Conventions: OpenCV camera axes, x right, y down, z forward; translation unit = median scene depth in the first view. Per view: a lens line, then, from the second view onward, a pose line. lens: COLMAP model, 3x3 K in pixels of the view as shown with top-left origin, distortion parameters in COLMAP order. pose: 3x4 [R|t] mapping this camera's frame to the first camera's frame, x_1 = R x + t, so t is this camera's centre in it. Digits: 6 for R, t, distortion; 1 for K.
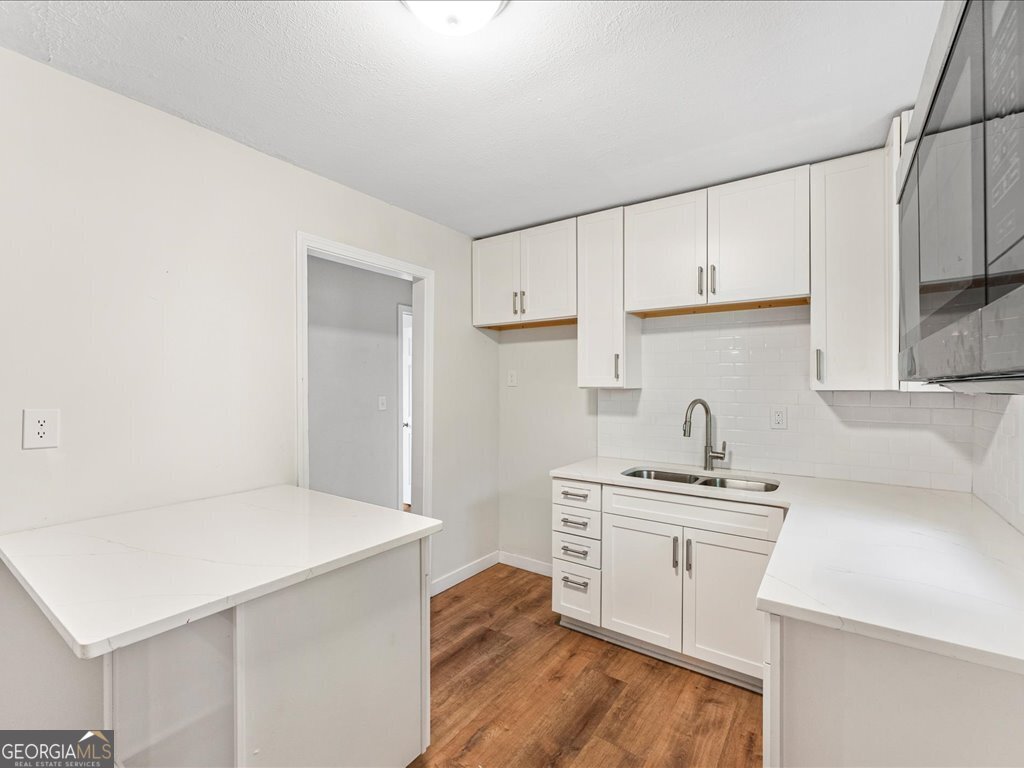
lens RADIAL K [[466.8, 0, 509.8], [0, 466.8, 385.2], [0, 0, 1]] dist [0.003117, -0.000055]
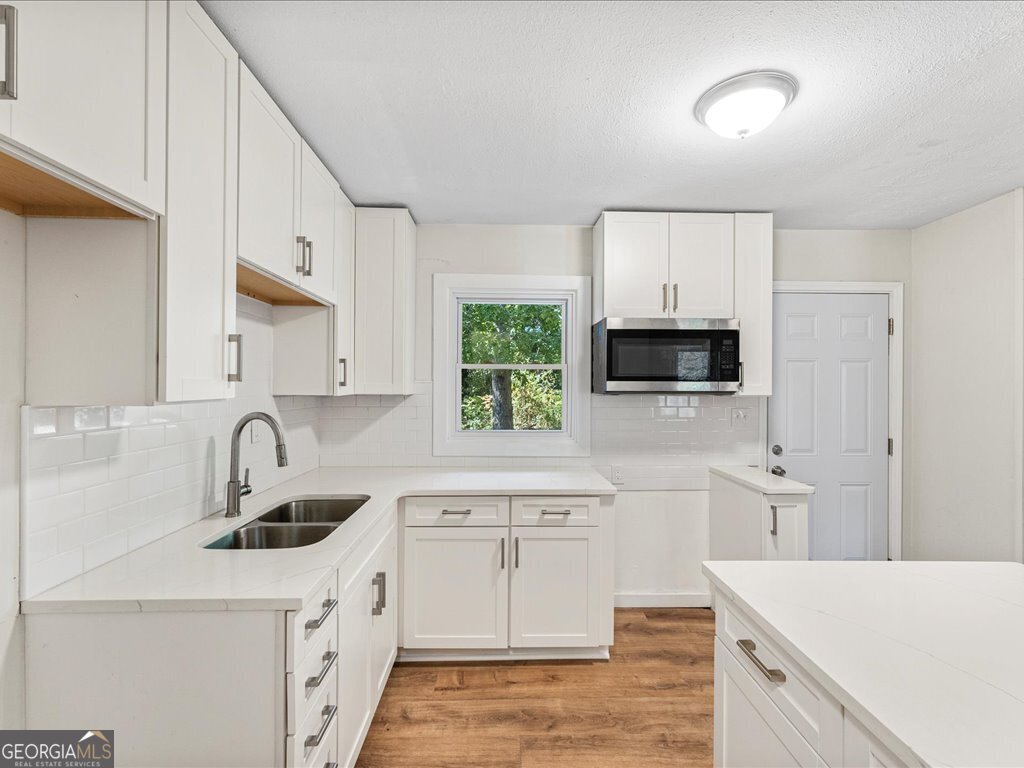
lens RADIAL K [[463.3, 0, 510.6], [0, 463.3, 389.0], [0, 0, 1]] dist [0.000052, 0.000250]
pose [[-0.611022, -0.007395, 0.791579, -0.386027], [-0.007280, 0.999967, 0.003722, -0.011730], [-0.791580, -0.003489, -0.611056, 1.179507]]
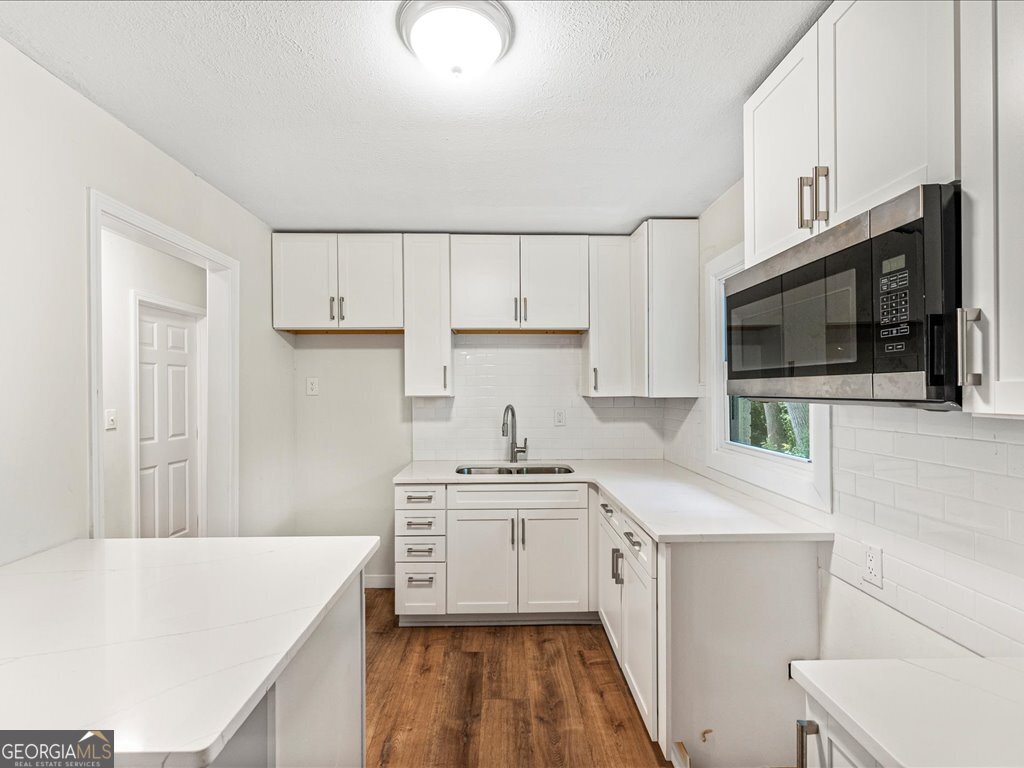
lens RADIAL K [[466.8, 0, 509.8], [0, 466.8, 385.2], [0, 0, 1]] dist [0.003117, -0.000055]
pose [[0.799721, 0.000266, 0.600371, -0.345101], [0.003892, 0.999977, -0.005628, -0.015411], [-0.600359, 0.006837, 0.799701, 0.024944]]
